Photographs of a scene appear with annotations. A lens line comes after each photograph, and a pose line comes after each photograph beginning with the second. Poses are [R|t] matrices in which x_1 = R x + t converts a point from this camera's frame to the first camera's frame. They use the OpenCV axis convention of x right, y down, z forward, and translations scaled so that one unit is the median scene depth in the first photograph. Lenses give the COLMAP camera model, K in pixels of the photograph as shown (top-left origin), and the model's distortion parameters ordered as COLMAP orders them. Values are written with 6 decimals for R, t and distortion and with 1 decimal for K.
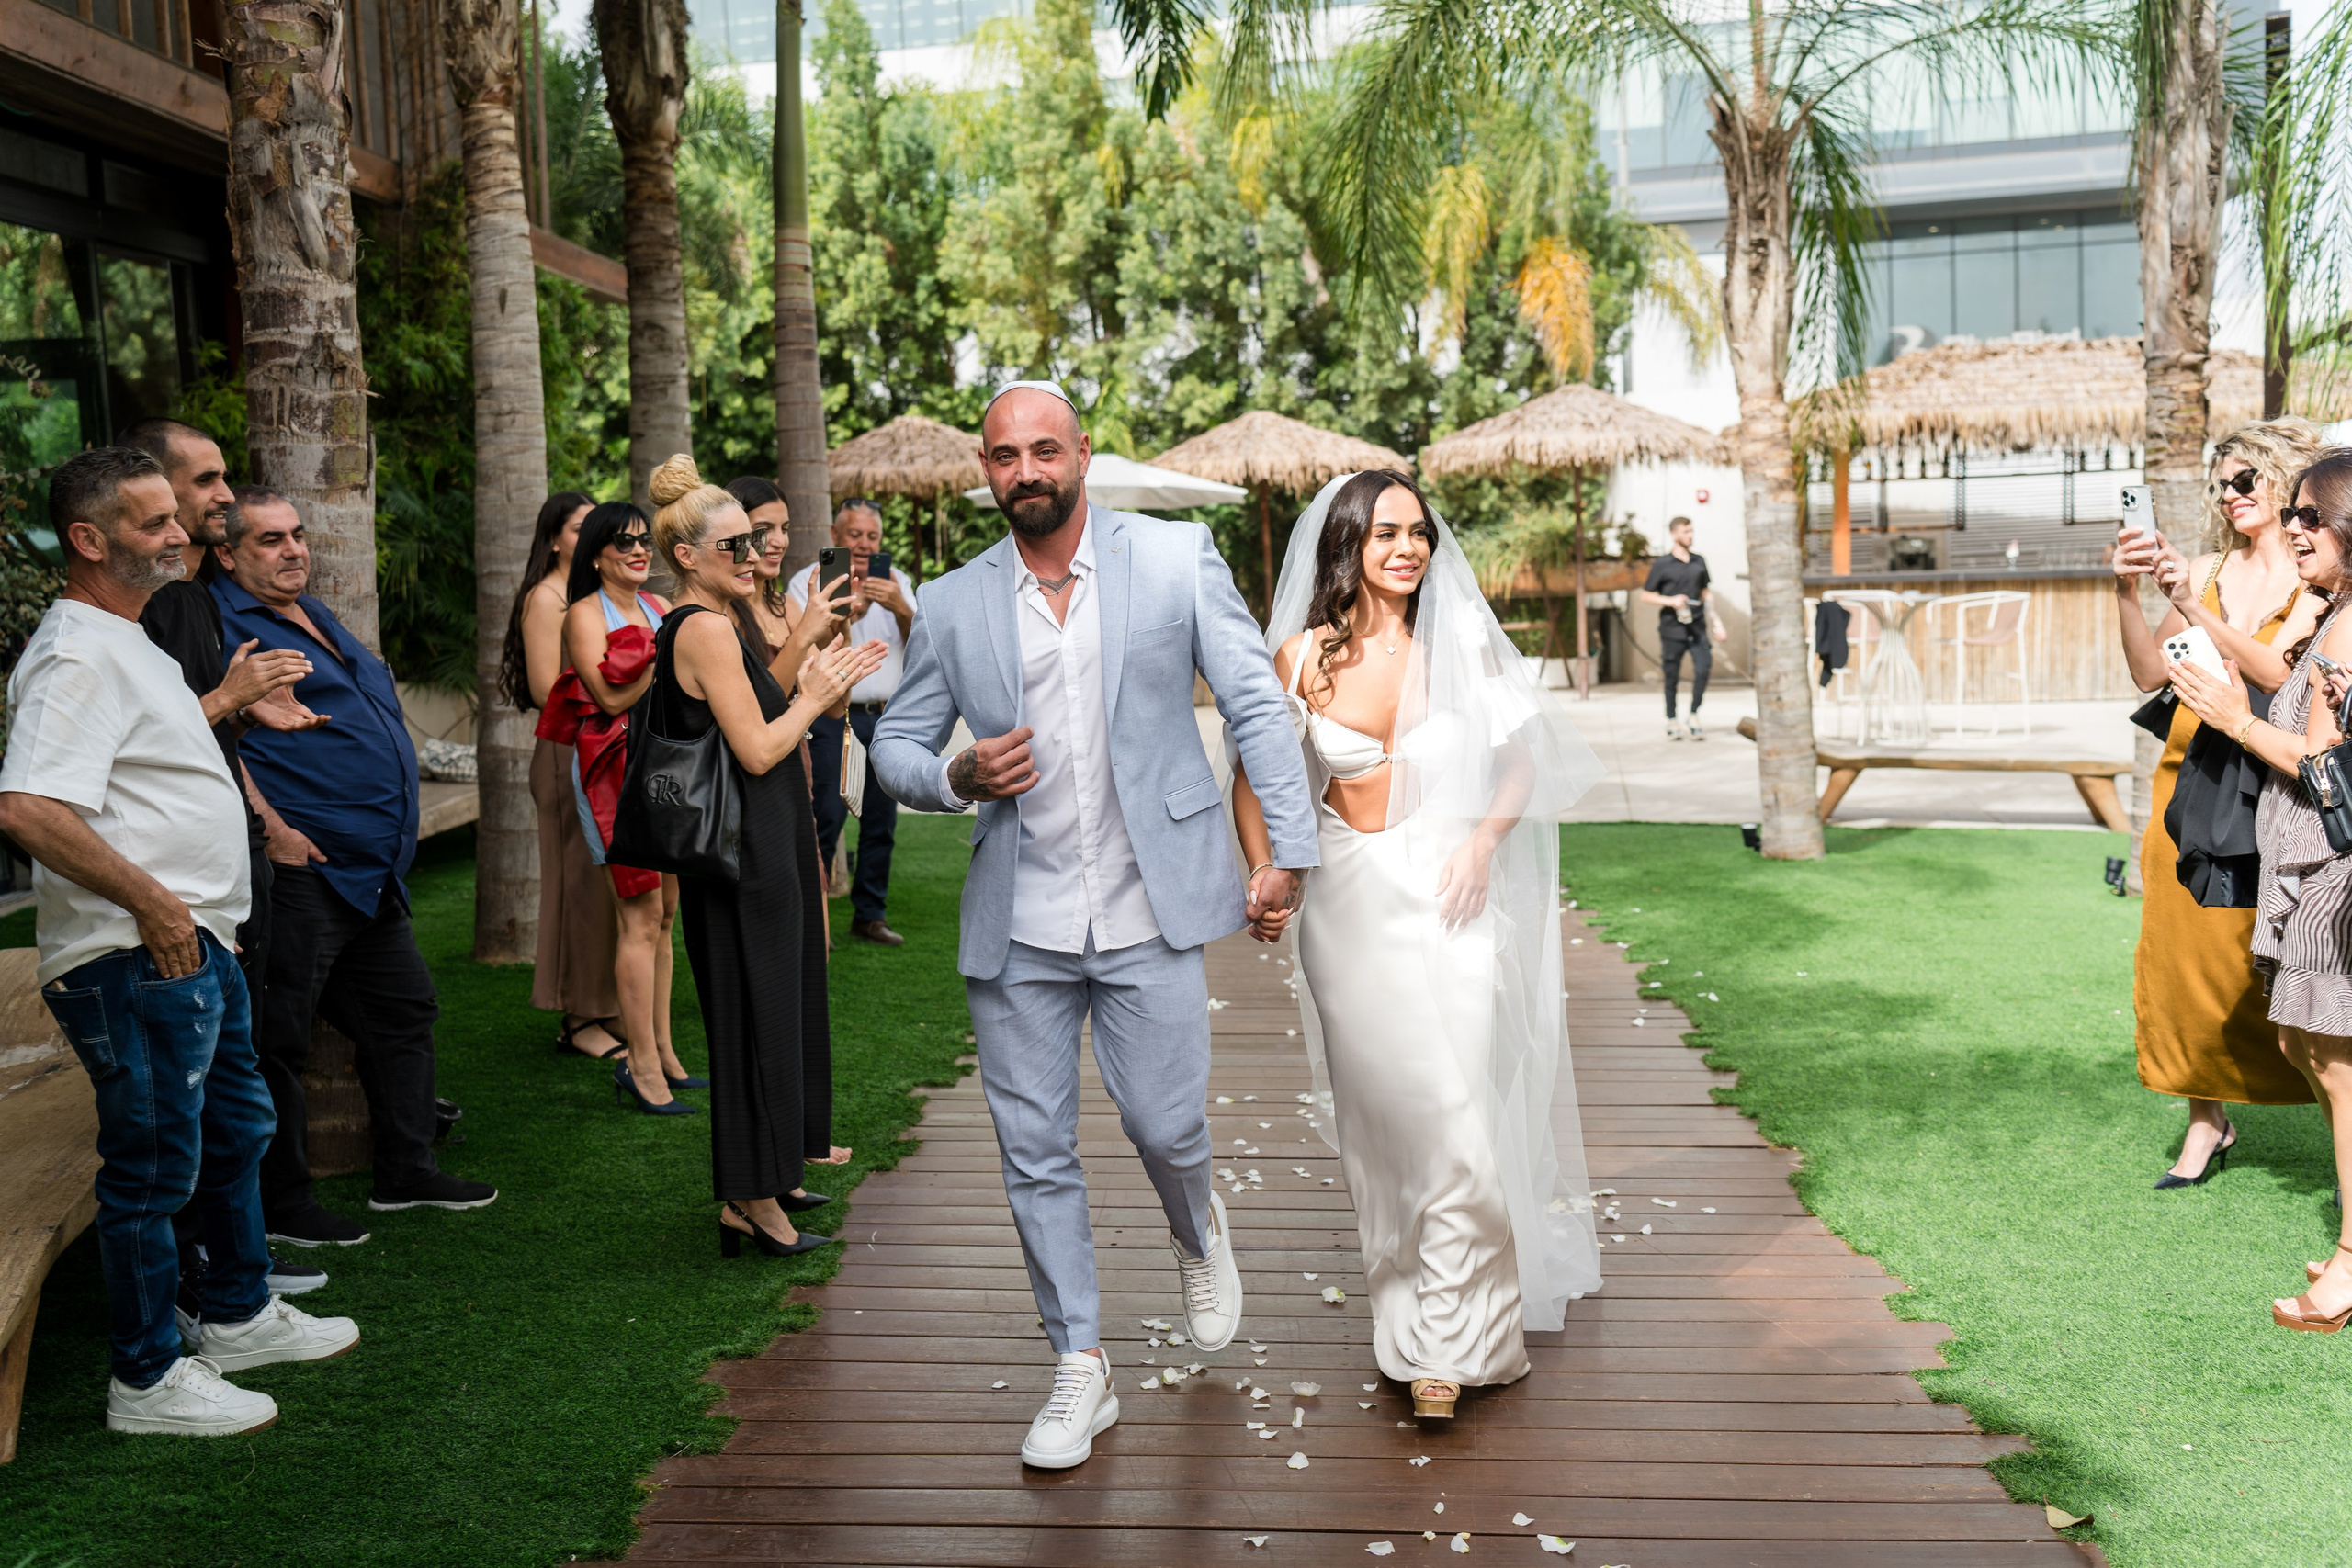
lens RADIAL K [[2365.7, 0, 1157.9], [0, 2365.7, 759.2], [0, 0, 1]] dist [0.005868, 0.000000]
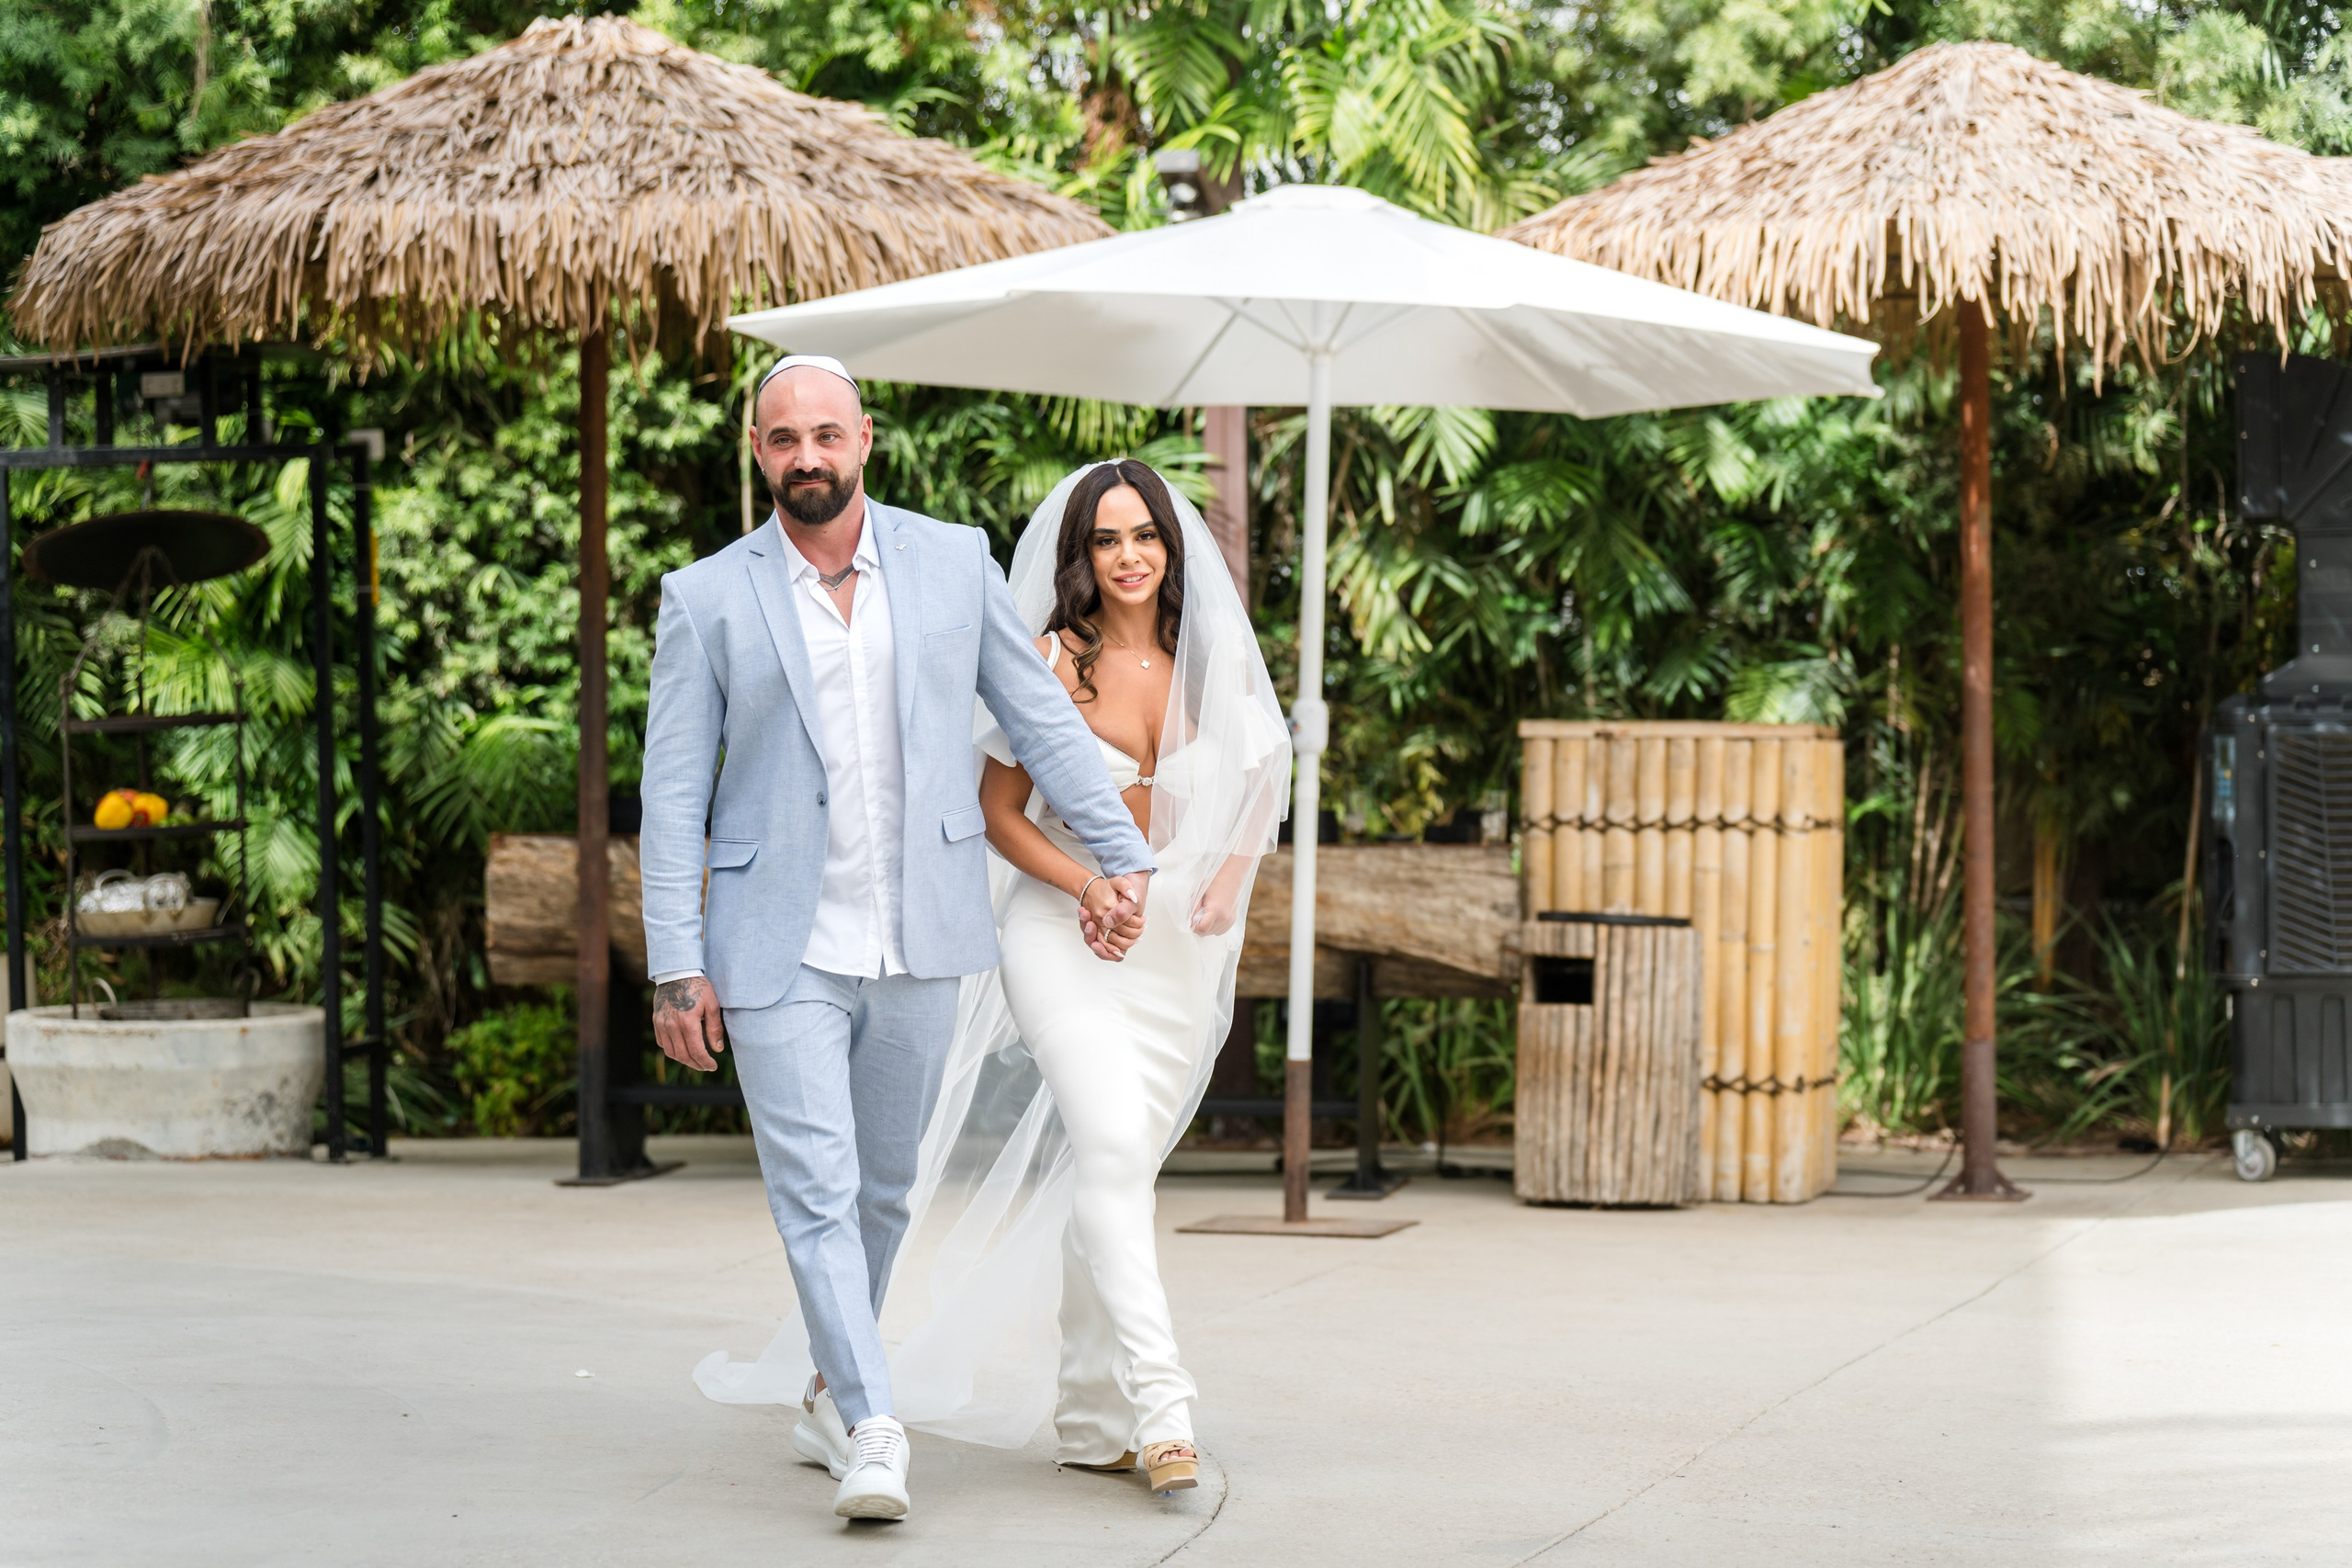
lens RADIAL K [[5852.2, 0, 1174.0], [0, 5852.2, 781.9], [0, 0, 1]] dist [-0.049282, 0.000000]
pose [[0.992075, 0.041990, -0.118423, 0.034747], [-0.047620, 0.997846, -0.045122, -0.035428], [0.116273, 0.050404, 0.991937, 0.367797]]
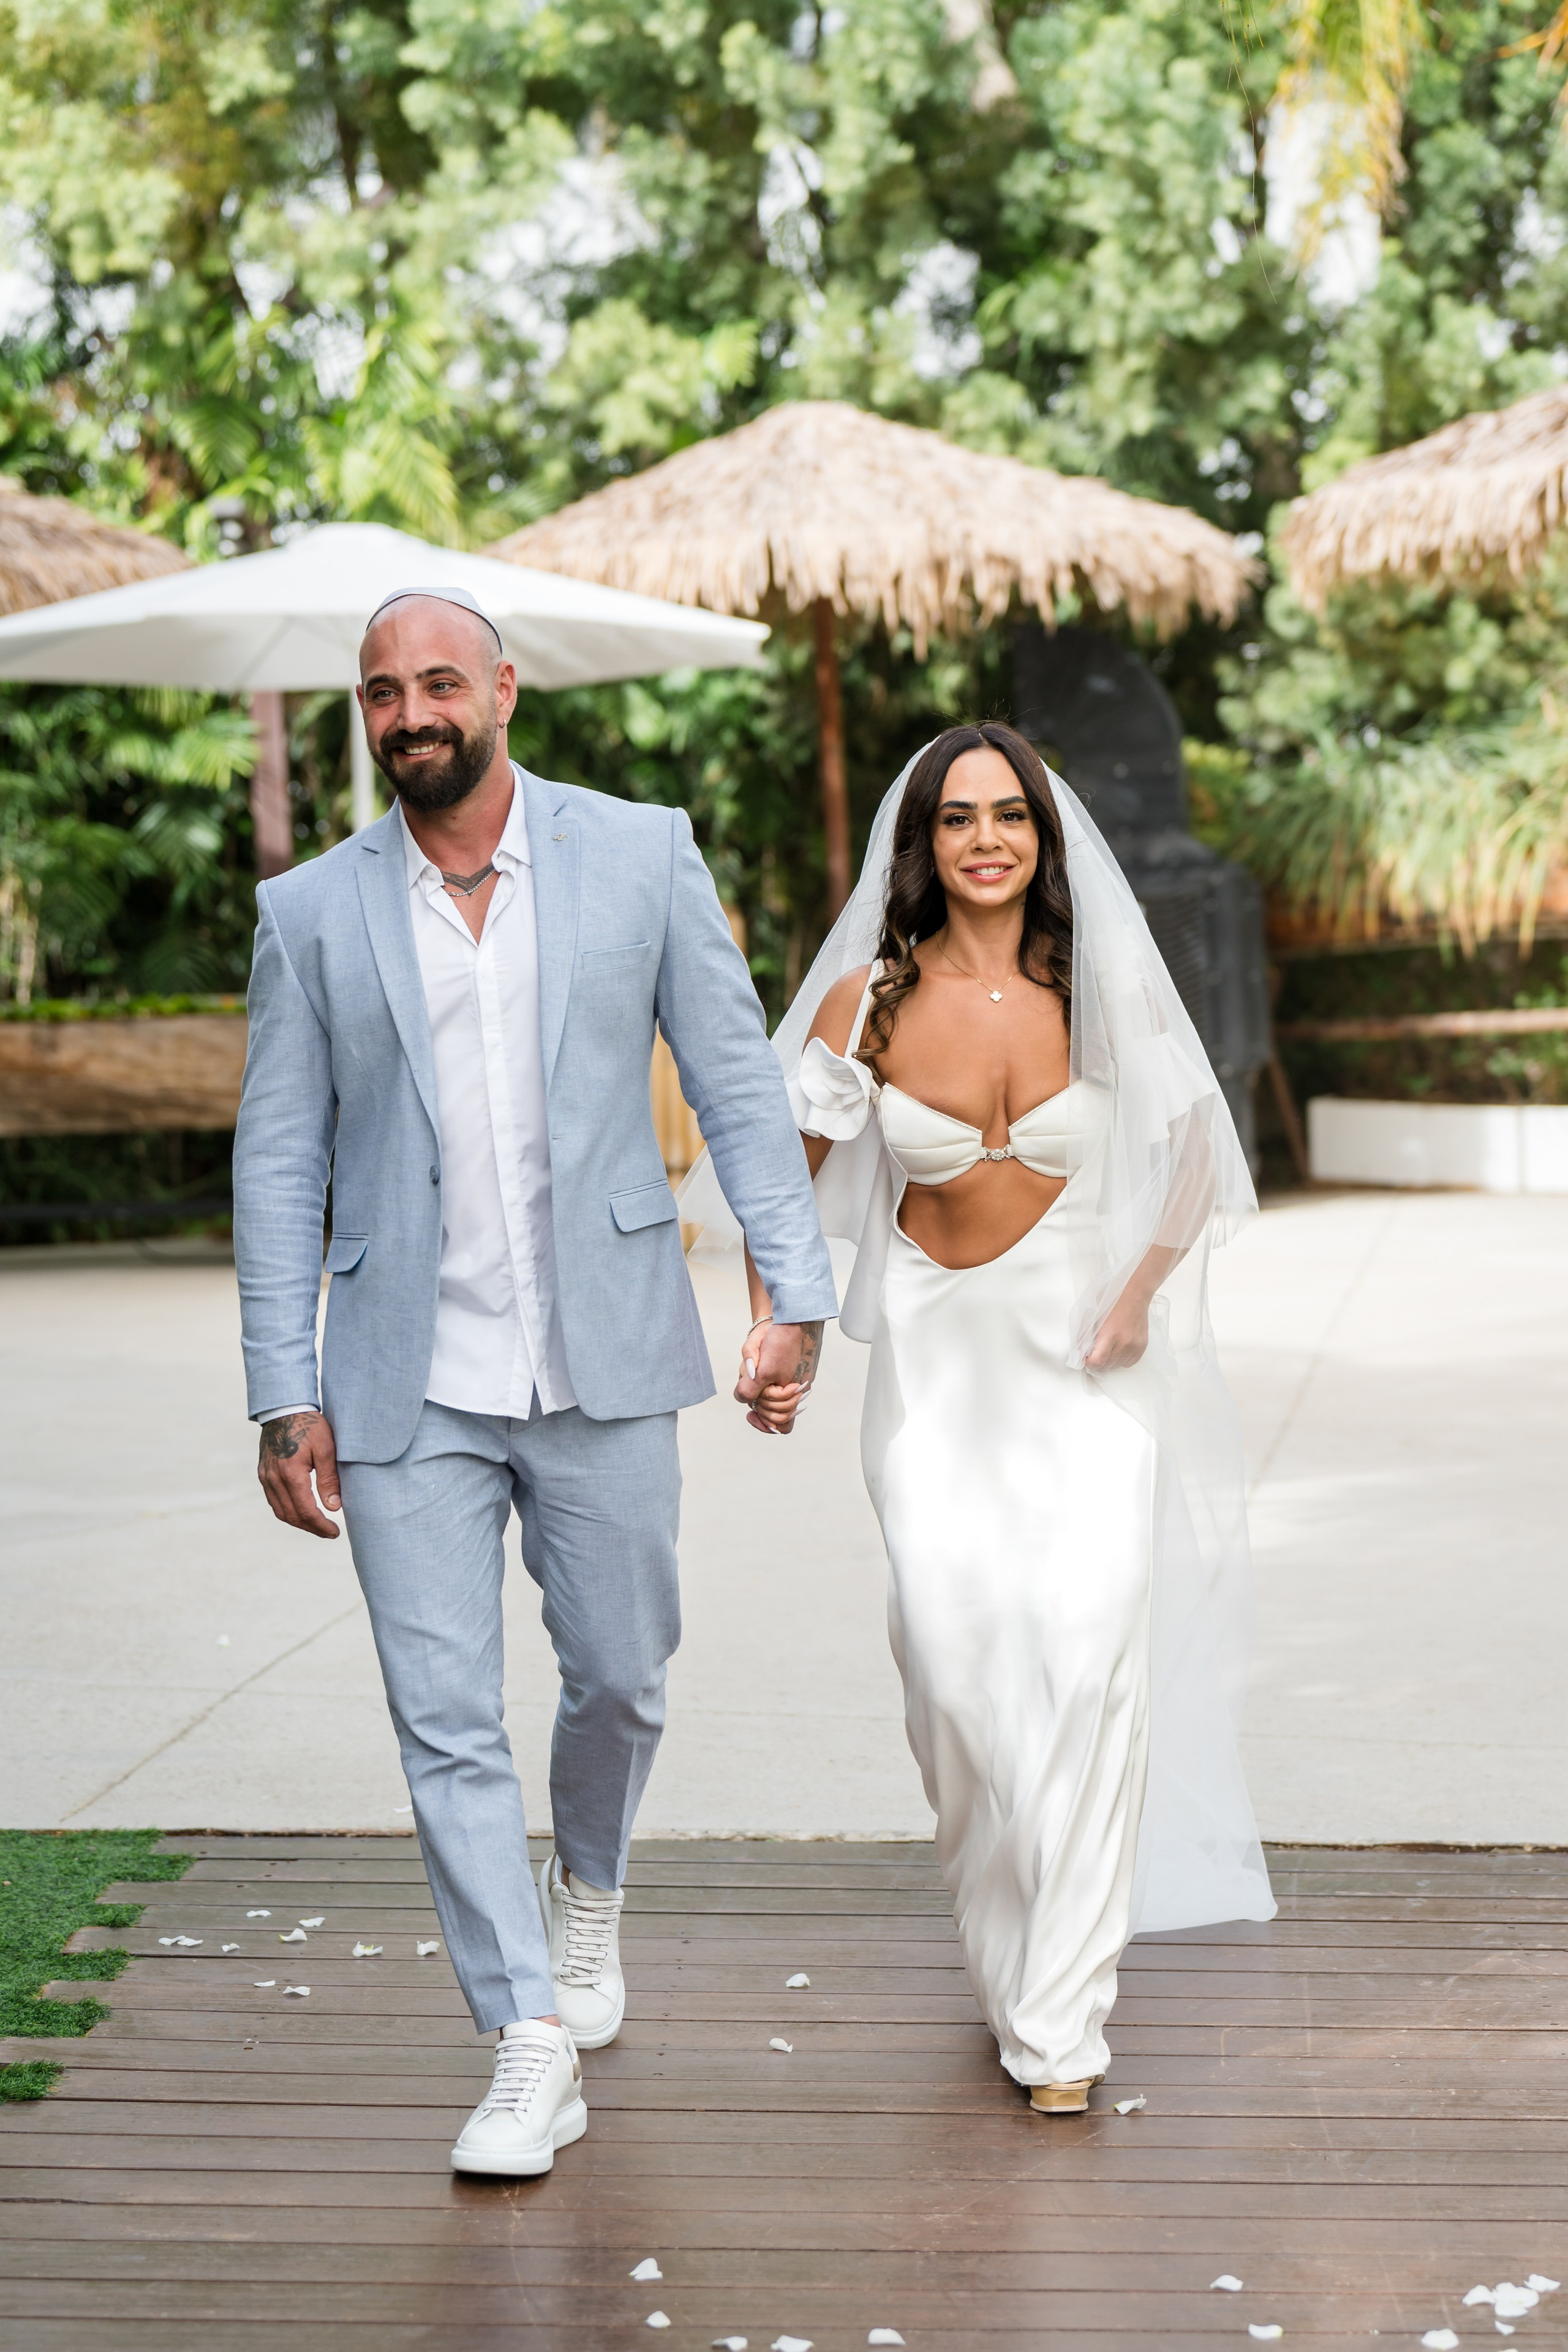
lens RADIAL K [[5215.1, 0, 790.7], [0, 5215.1, 1189.4], [0, 0, 1]] dist [0.074210, 0.000000]
pose [[0.999709, -0.004605, 0.023672, 0.020567], [0.004906, 0.999908, -0.012637, -0.021737], [-0.023611, 0.012750, 0.999640, 0.230605]]
